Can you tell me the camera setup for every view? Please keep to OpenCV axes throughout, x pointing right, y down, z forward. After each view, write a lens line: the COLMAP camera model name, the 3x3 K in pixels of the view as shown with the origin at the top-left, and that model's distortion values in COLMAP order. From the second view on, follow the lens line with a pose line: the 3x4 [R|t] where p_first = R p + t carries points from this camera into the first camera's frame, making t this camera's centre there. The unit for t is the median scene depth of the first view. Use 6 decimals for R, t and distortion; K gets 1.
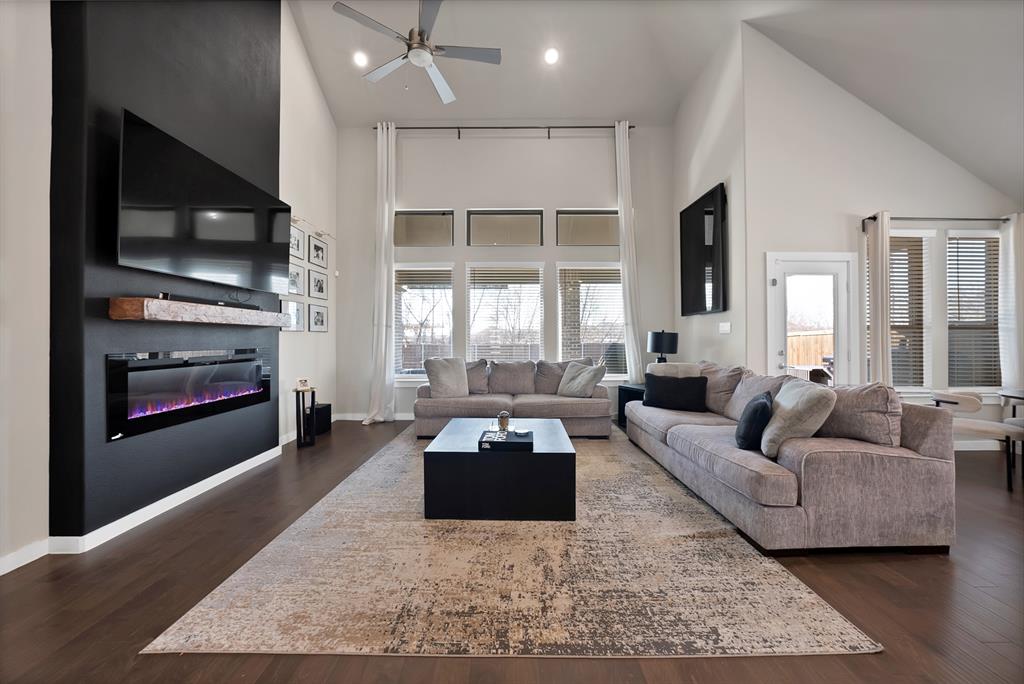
lens RADIAL K [[359.6, 0, 512.5], [0, 359.6, 341.2], [0, 0, 1]] dist [-0.021132, 0.002978]
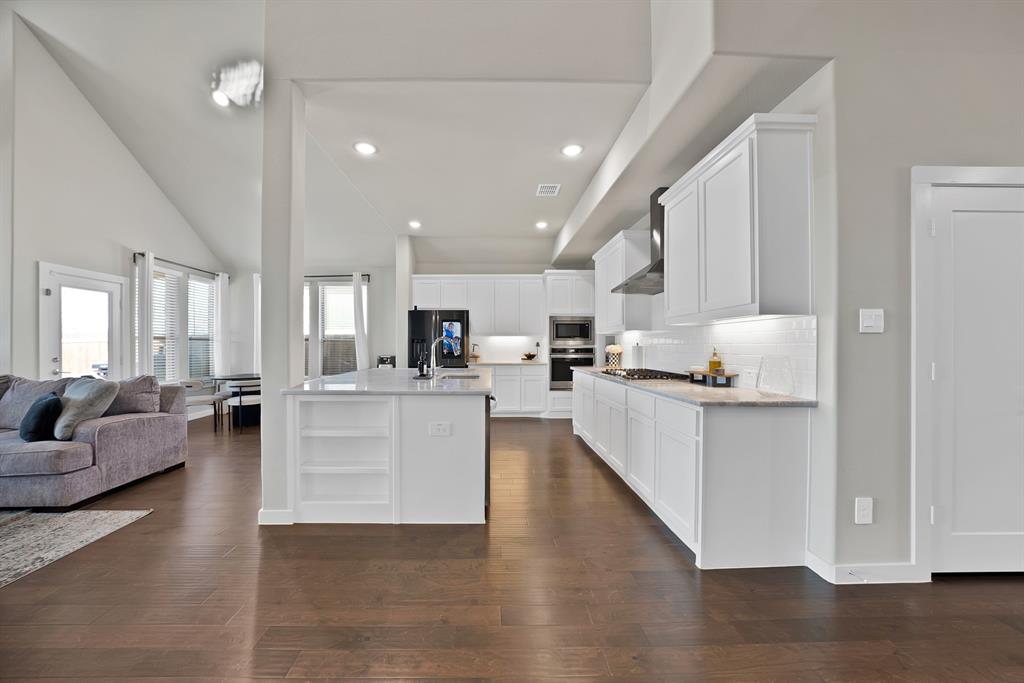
lens RADIAL K [[359.6, 0, 488.1], [0, 359.6, 350.3], [0, 0, 1]] dist [-0.021132, 0.002978]
pose [[-0.010061, 0.000967, 0.999949, -0.522430], [-0.002681, 0.999996, -0.000994, 0.005718], [-0.999946, -0.002691, -0.010058, -0.478048]]
